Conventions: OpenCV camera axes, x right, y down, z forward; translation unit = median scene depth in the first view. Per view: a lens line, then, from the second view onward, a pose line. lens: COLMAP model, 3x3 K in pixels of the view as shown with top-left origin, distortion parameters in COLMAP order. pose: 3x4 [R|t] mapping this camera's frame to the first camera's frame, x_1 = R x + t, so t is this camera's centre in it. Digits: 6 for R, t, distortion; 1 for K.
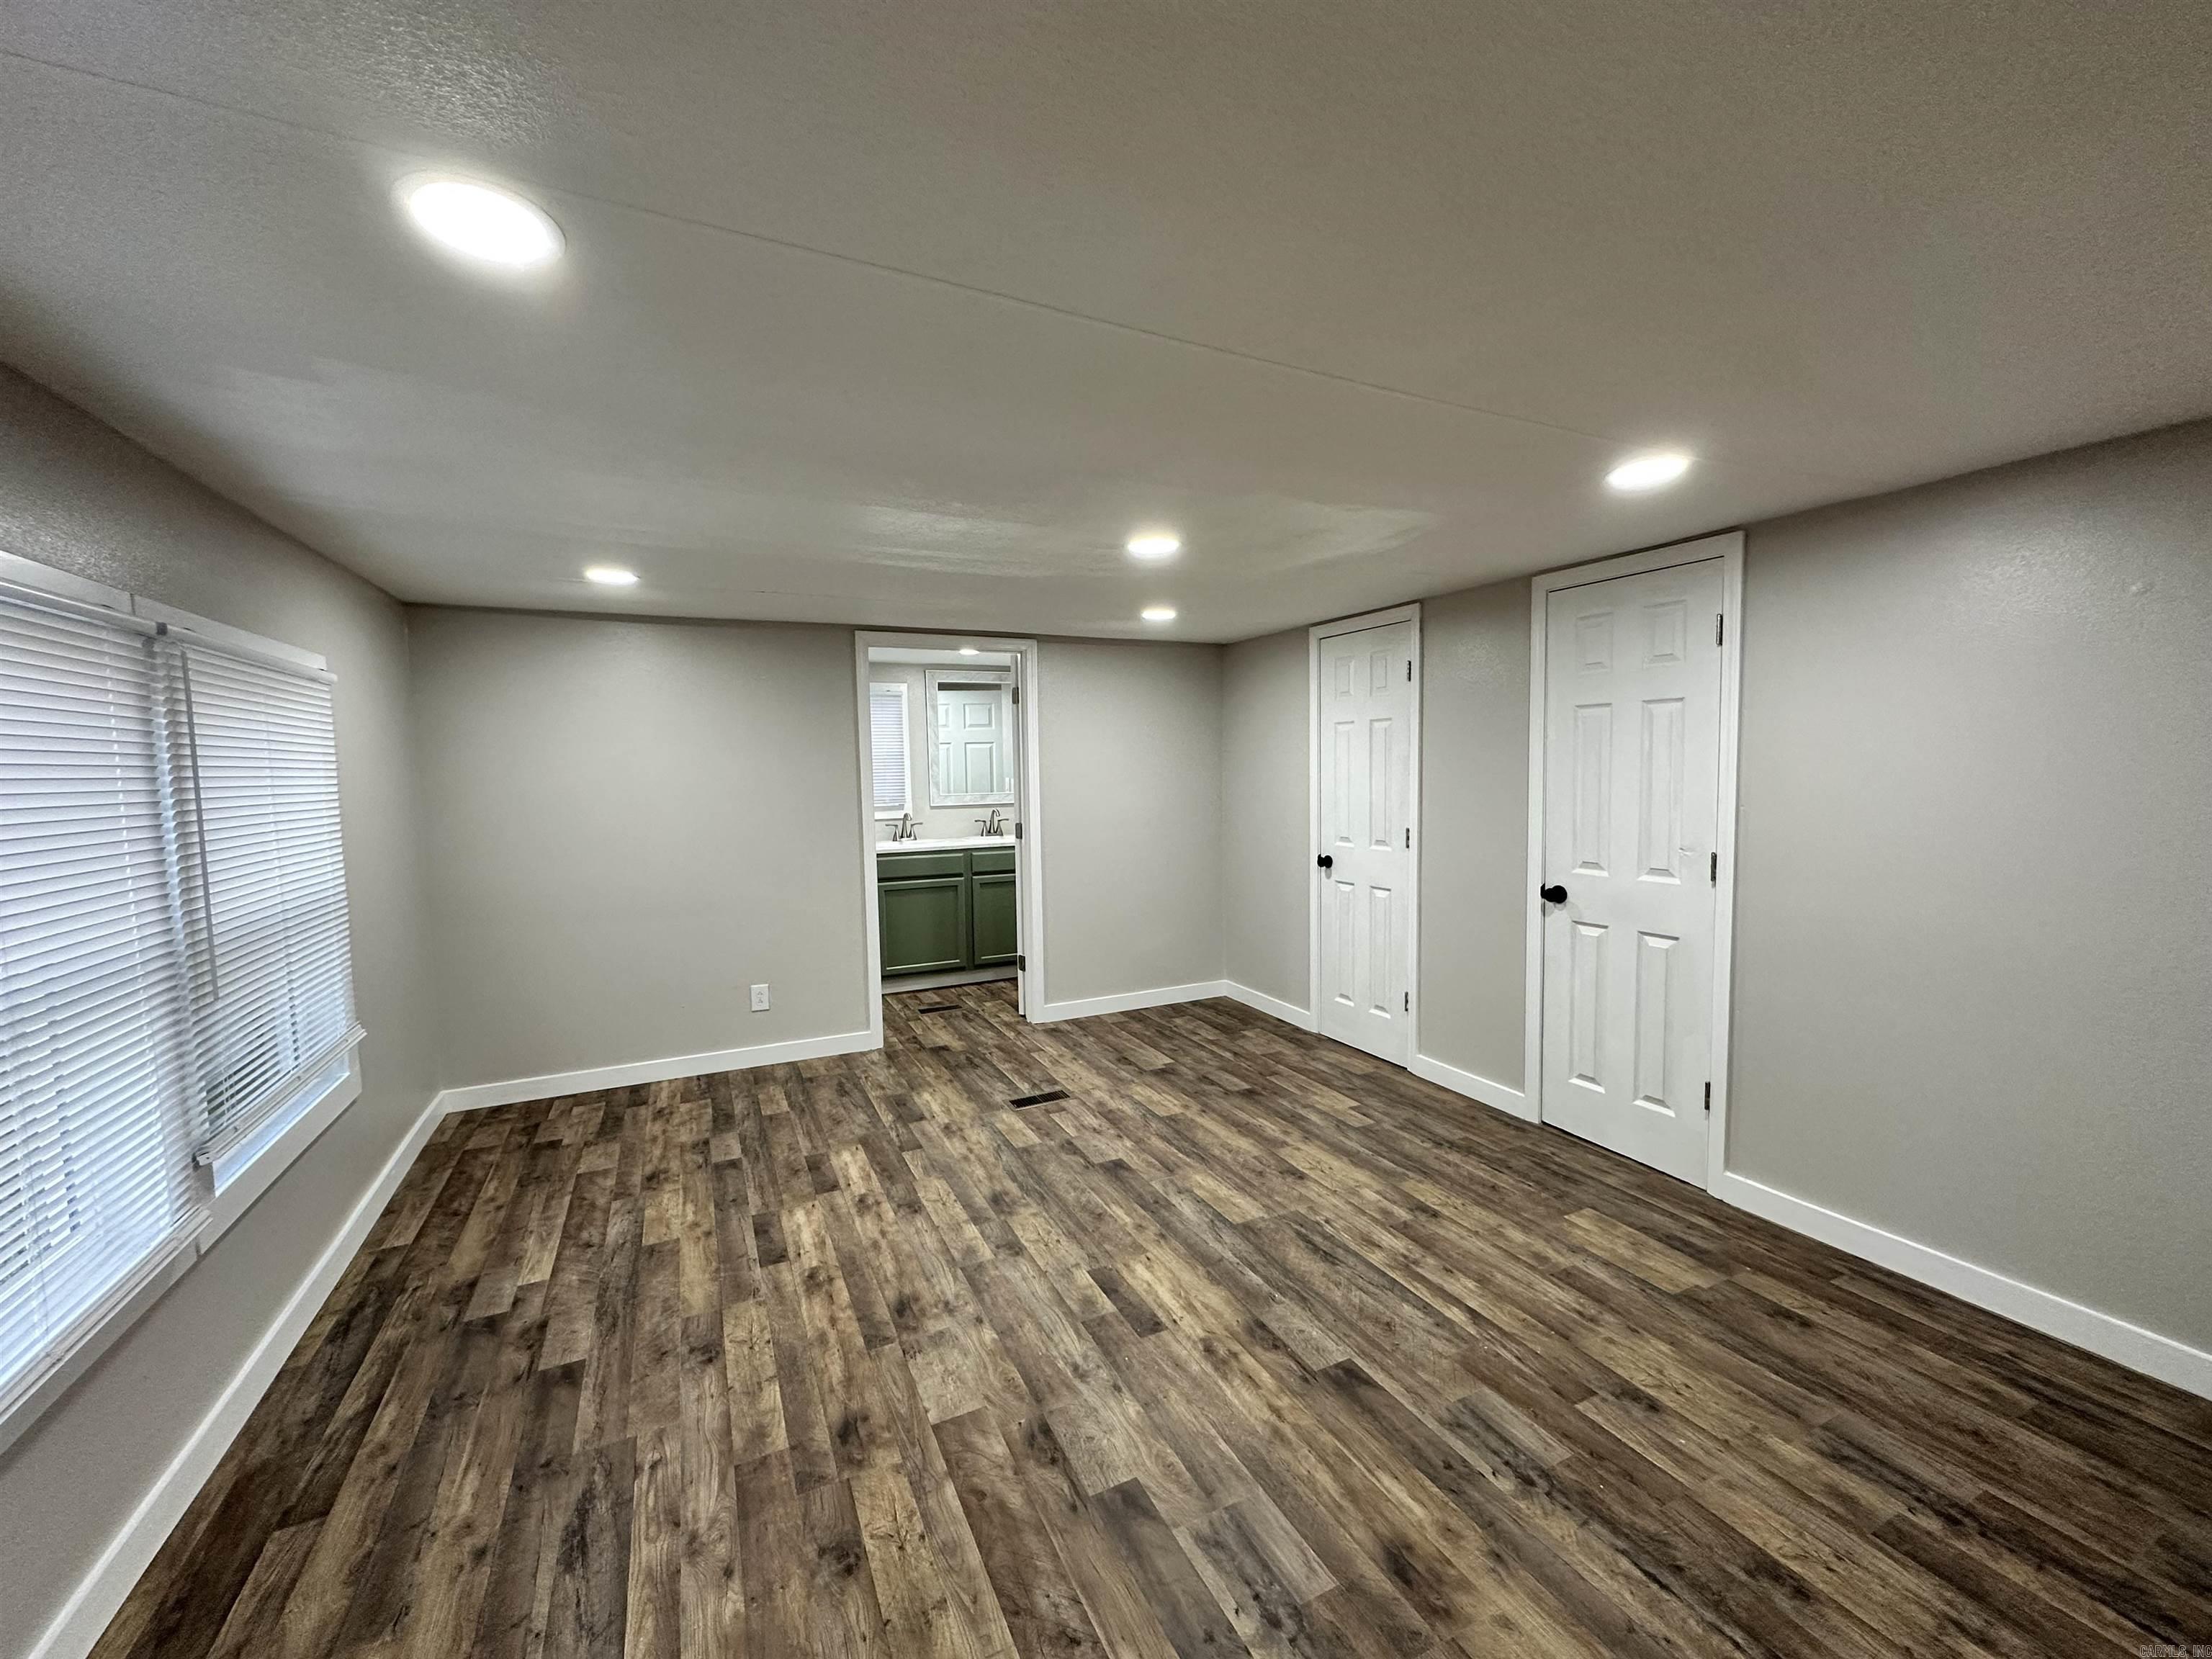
lens RADIAL K [[880.4, 0, 1112.4], [0, 880.4, 830.5], [0, 0, 1]] dist [-0.005846, 0.001729]
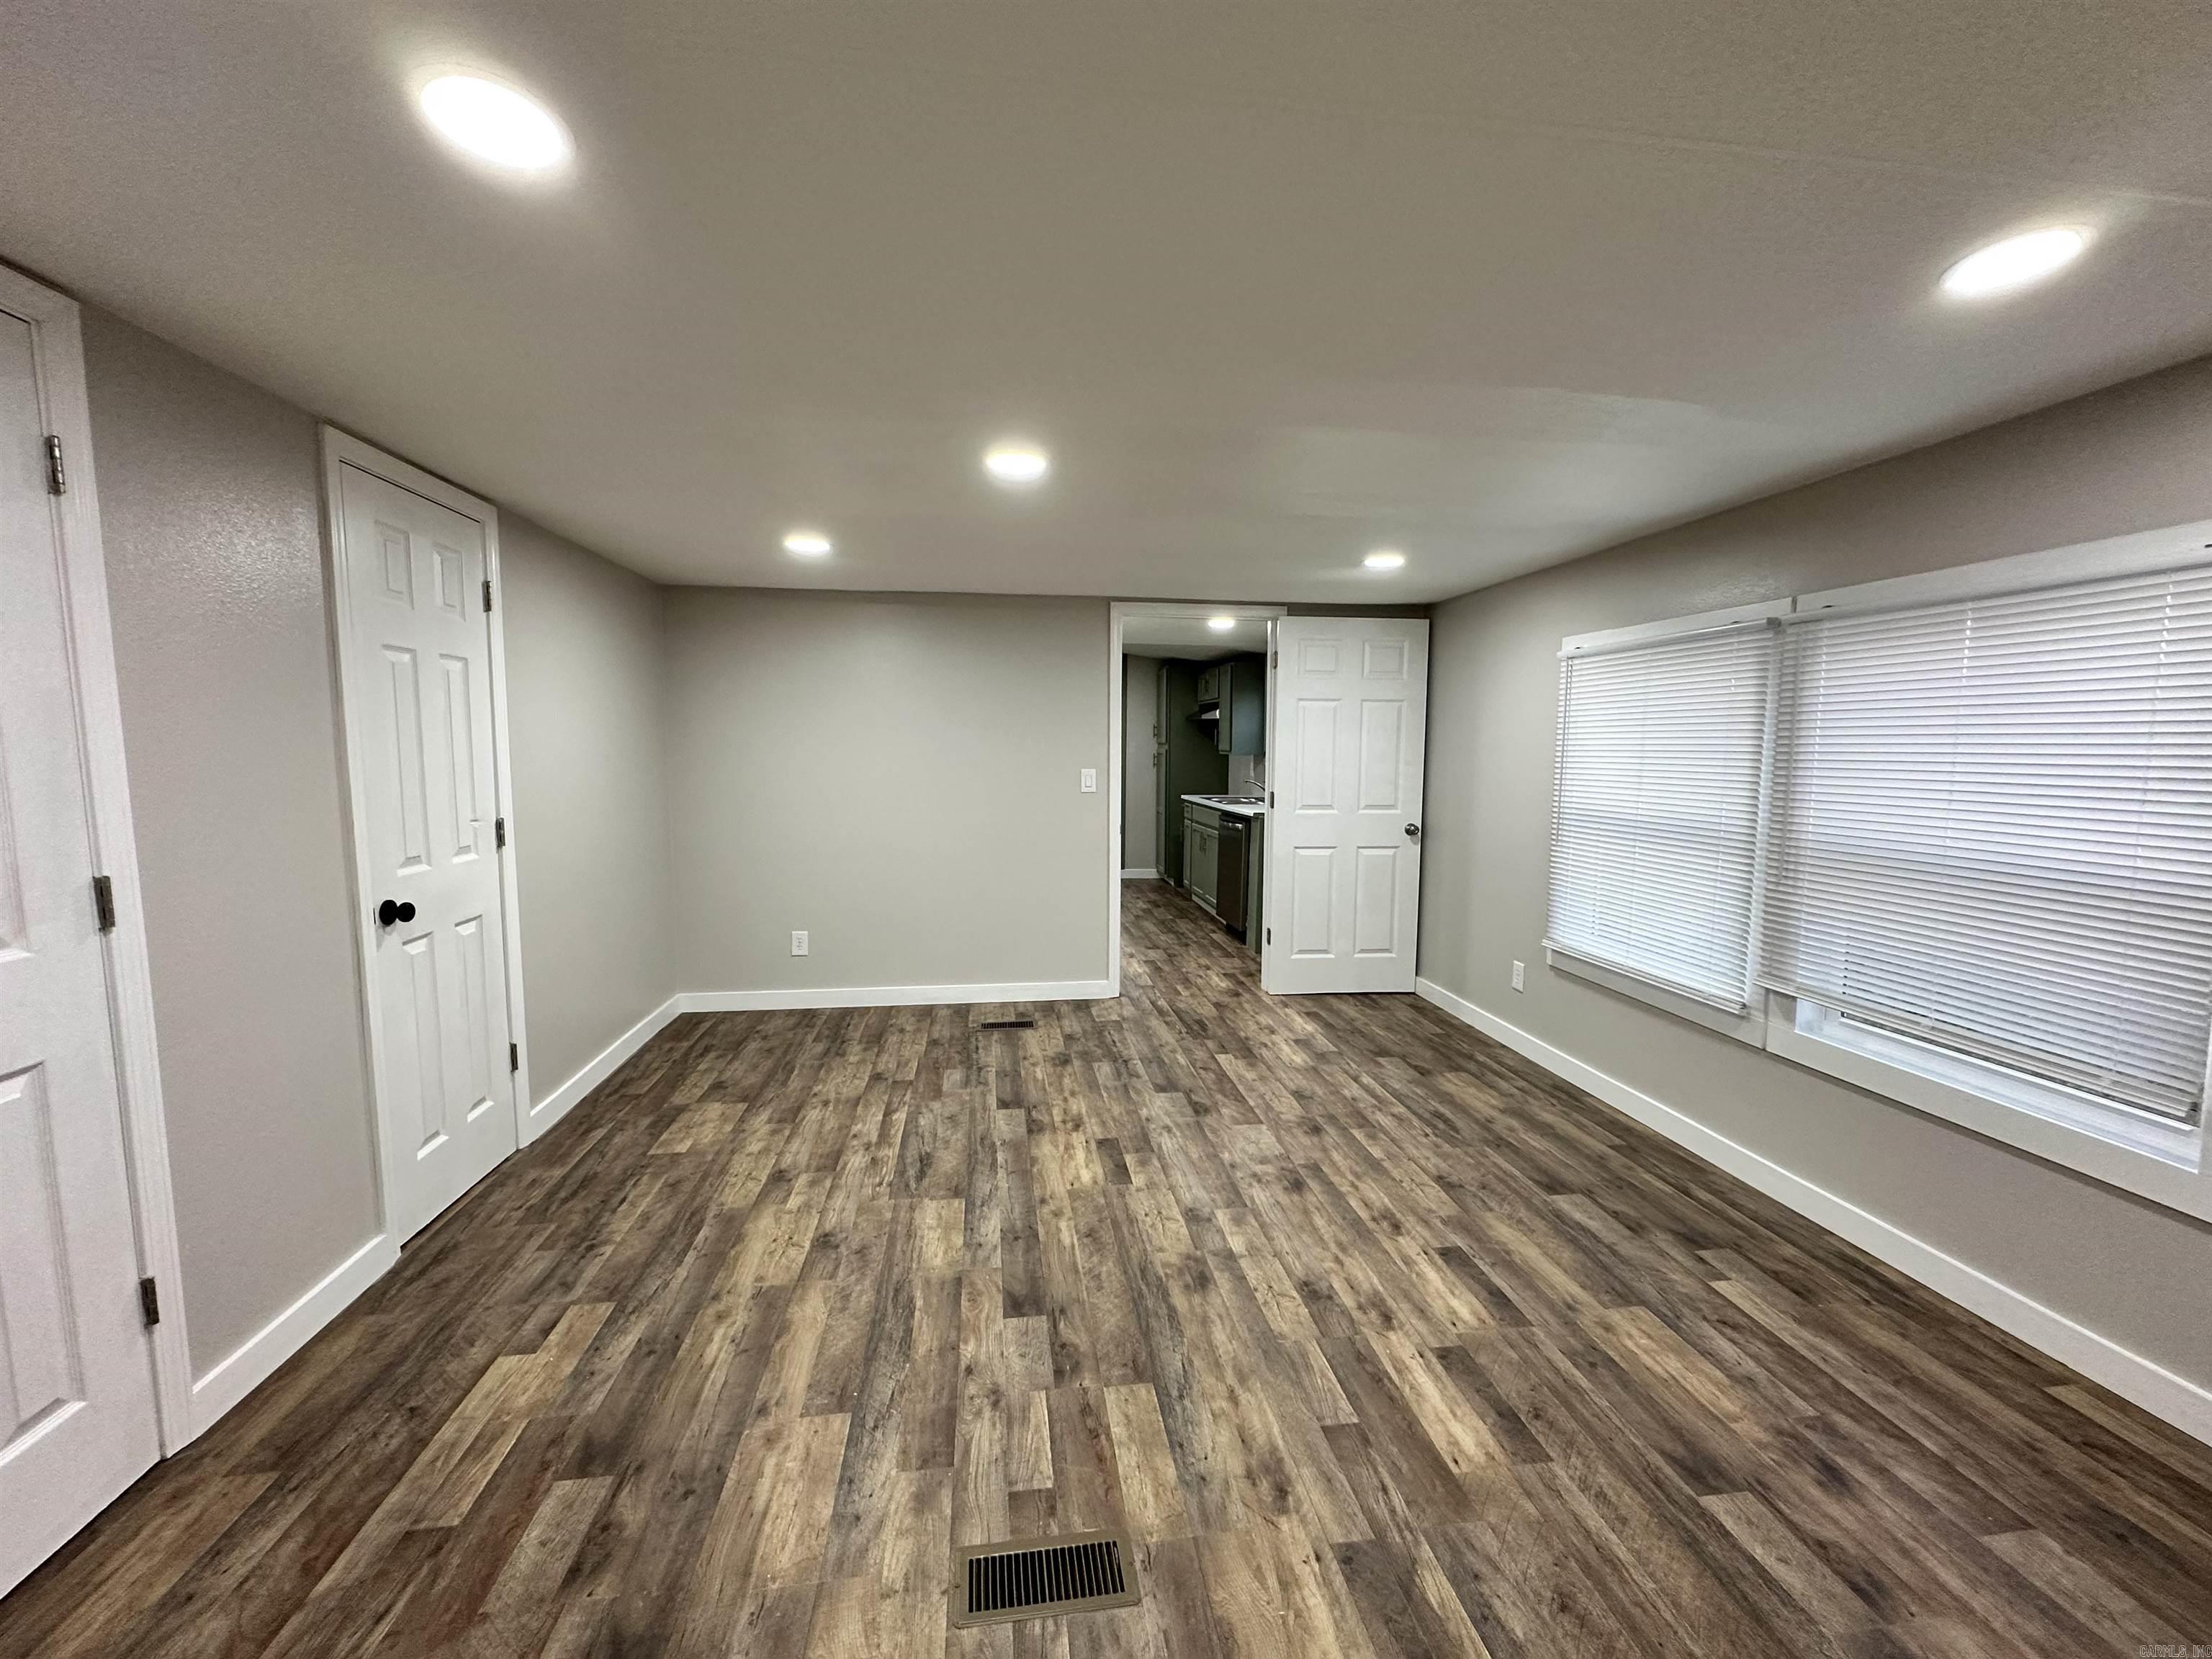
lens RADIAL K [[880.4, 0, 1106.9], [0, 880.4, 836.0], [0, 0, 1]] dist [-0.005846, 0.001729]
pose [[-0.948876, -0.018215, 0.315124, -0.316942], [0.036532, 0.985288, 0.166953, -0.103392], [-0.313529, 0.169930, -0.934250, 1.848279]]
